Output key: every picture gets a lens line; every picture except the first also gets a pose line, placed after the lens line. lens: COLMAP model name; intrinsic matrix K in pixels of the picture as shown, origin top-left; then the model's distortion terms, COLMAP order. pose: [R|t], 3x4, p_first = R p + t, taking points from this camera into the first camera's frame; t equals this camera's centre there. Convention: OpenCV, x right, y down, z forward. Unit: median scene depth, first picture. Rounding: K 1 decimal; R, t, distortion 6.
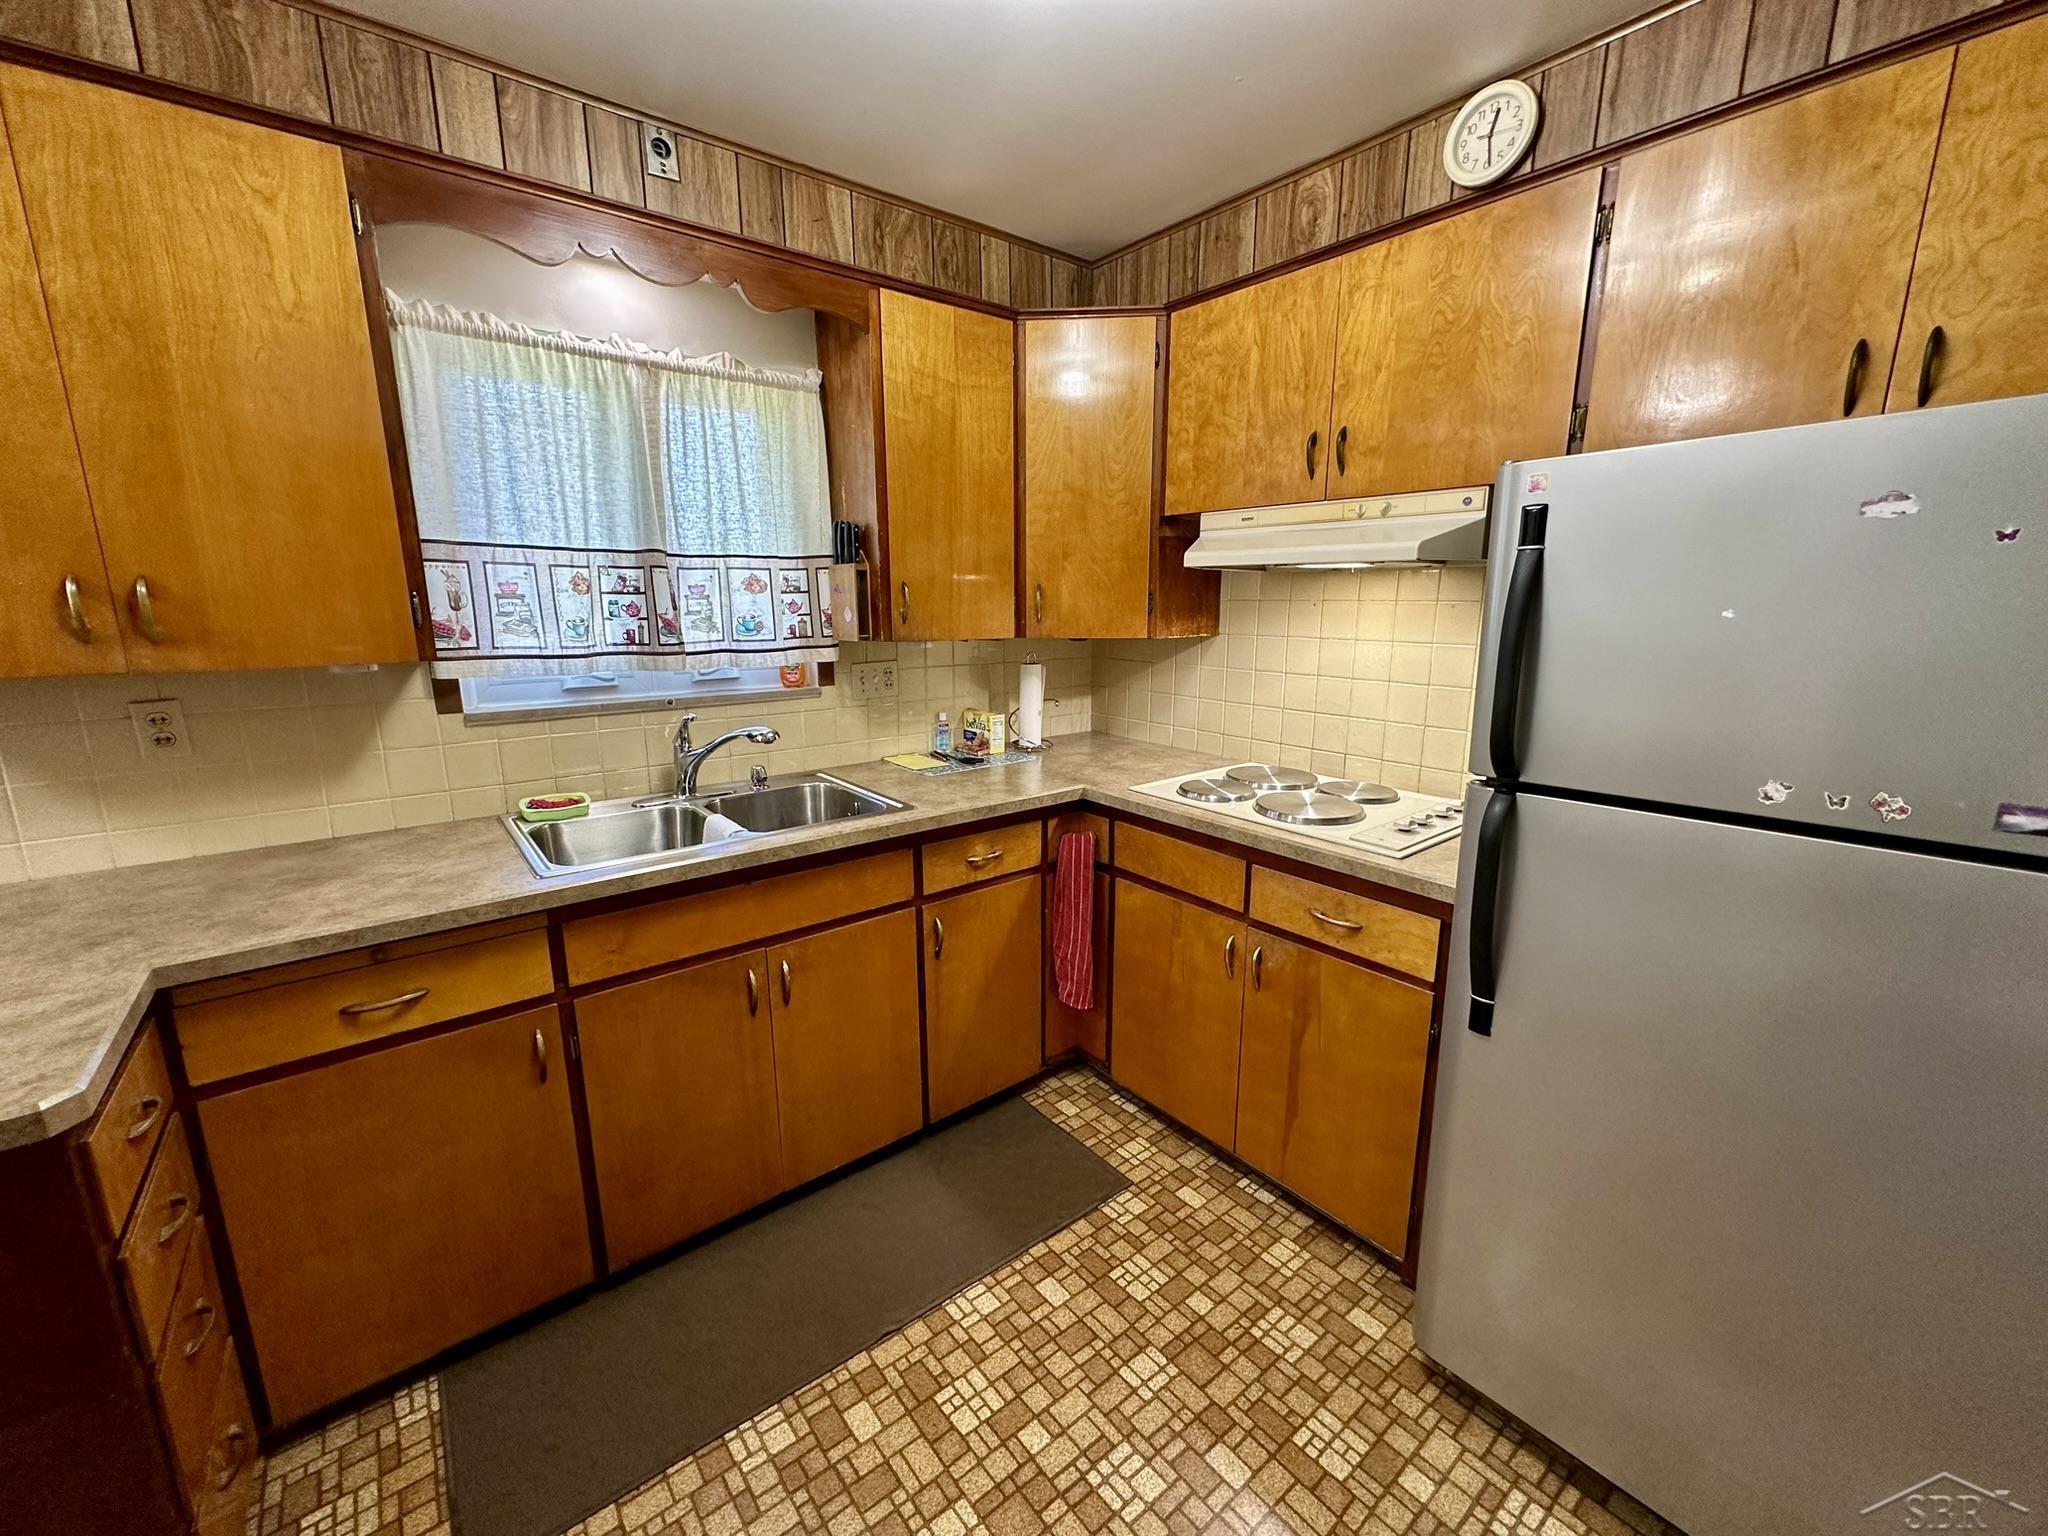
lens RADIAL K [[821.4, 0, 1022.2], [0, 821.4, 770.0], [0, 0, 1]] dist [-0.003662, 0.000808]
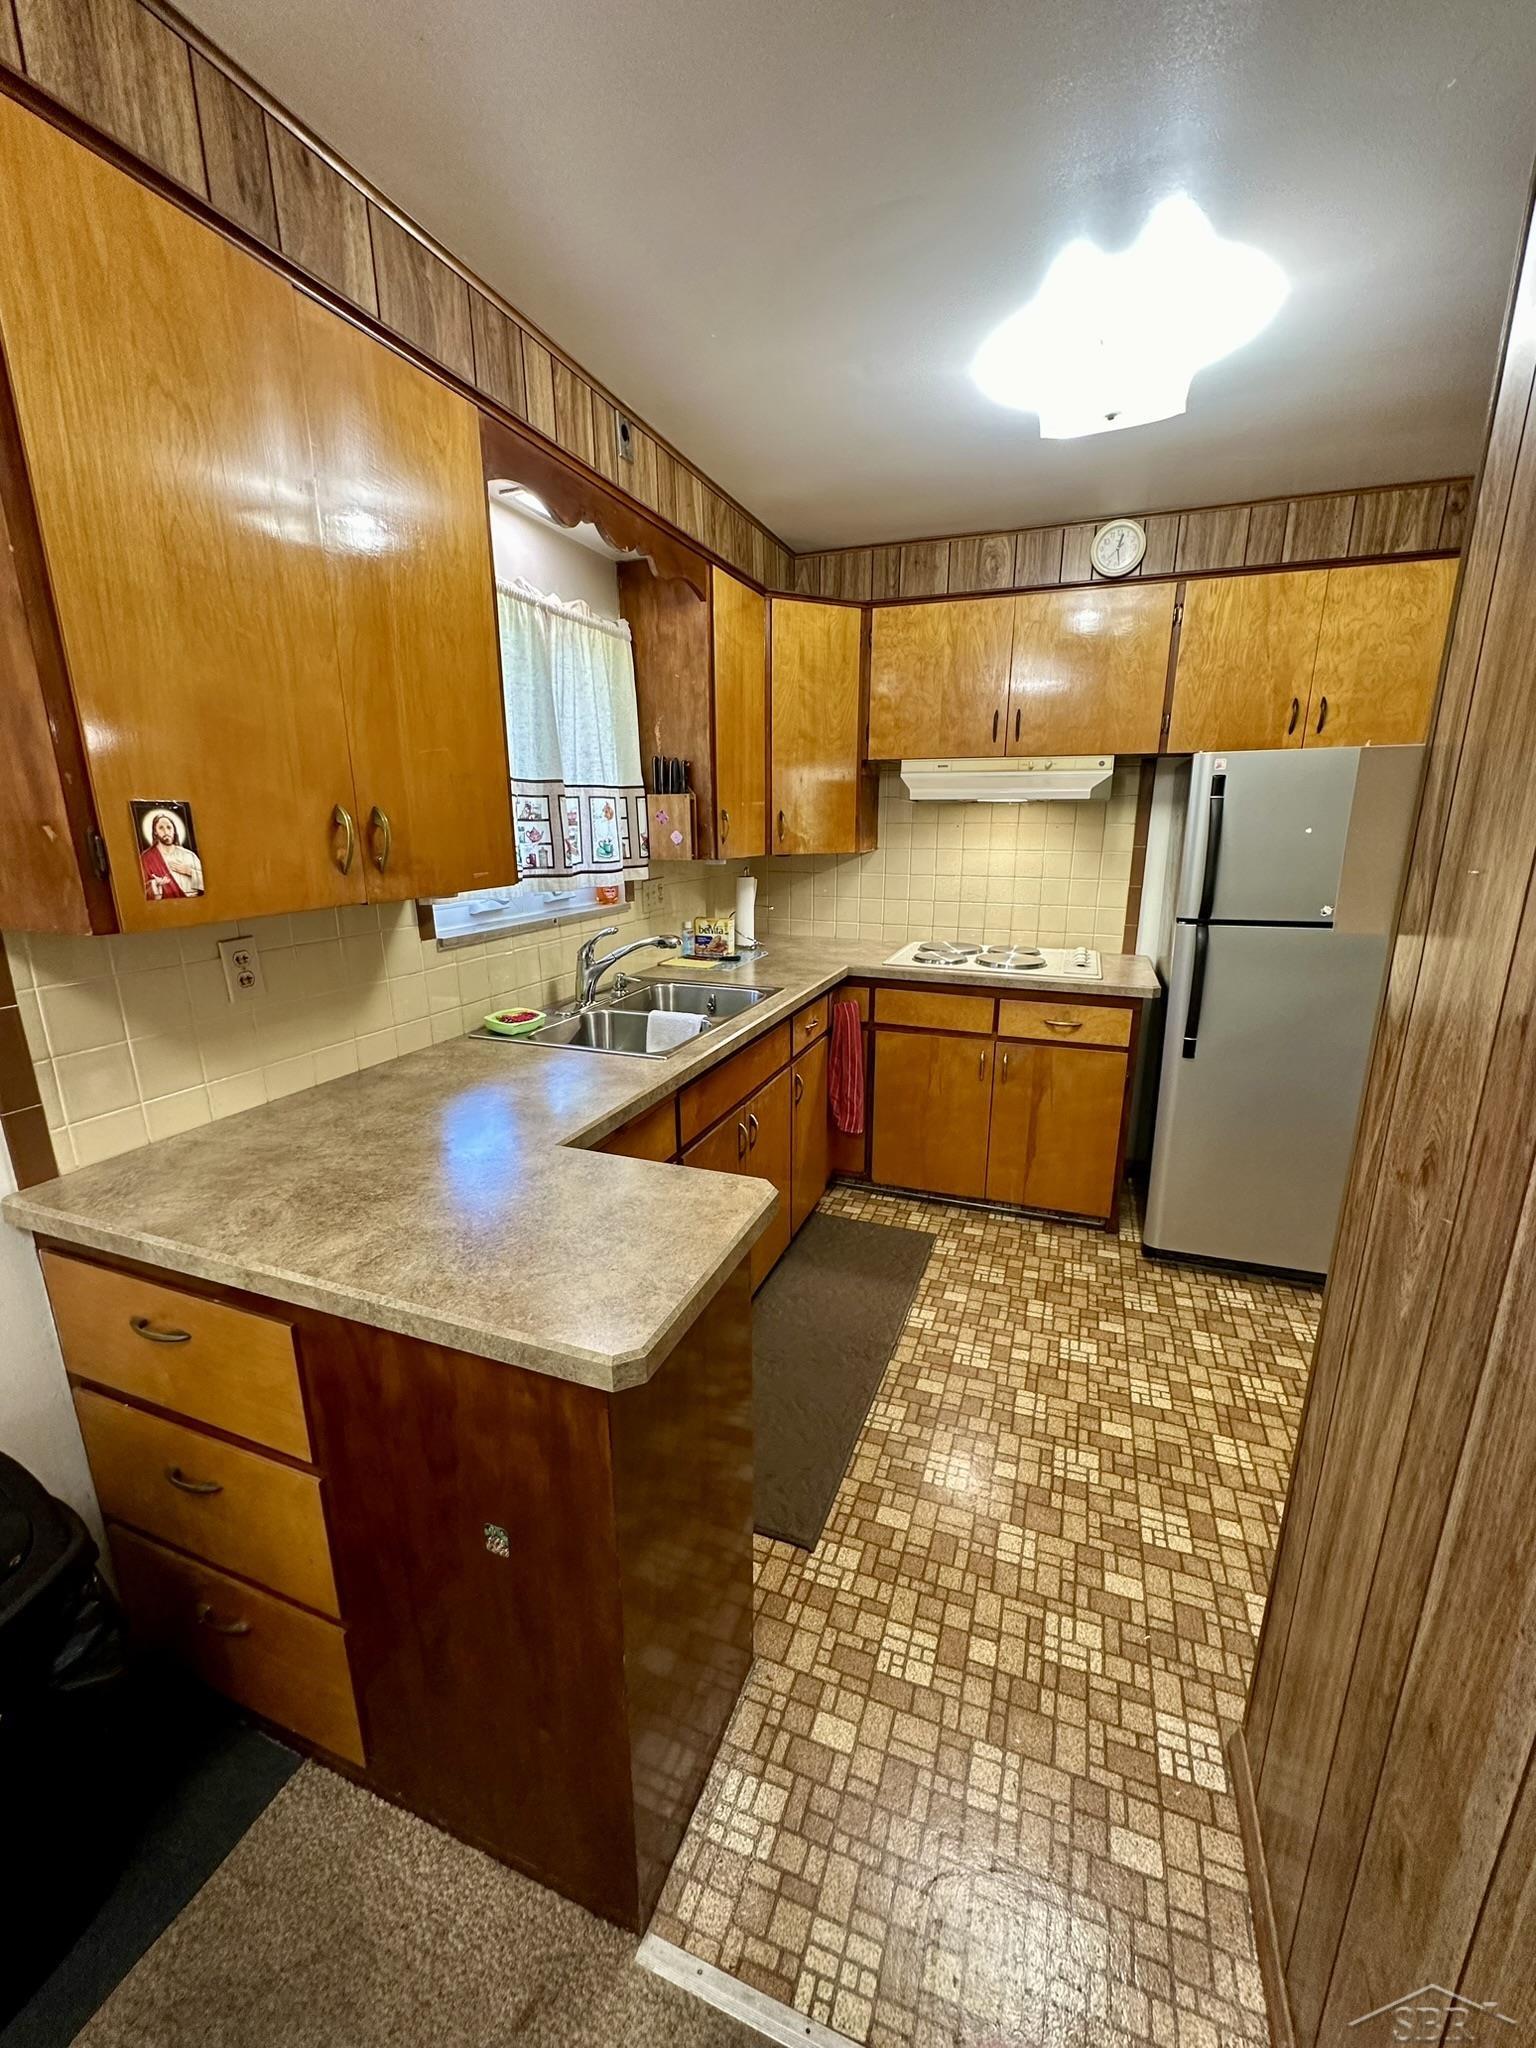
lens RADIAL K [[821.4, 0, 776.9], [0, 821.4, 1026.1], [0, 0, 1]] dist [-0.003662, 0.000808]
pose [[0.858006, -0.128093, 0.497411, -0.772697], [0.107301, 0.991738, 0.070305, 0.011845], [-0.502307, -0.006949, 0.864661, -0.097181]]
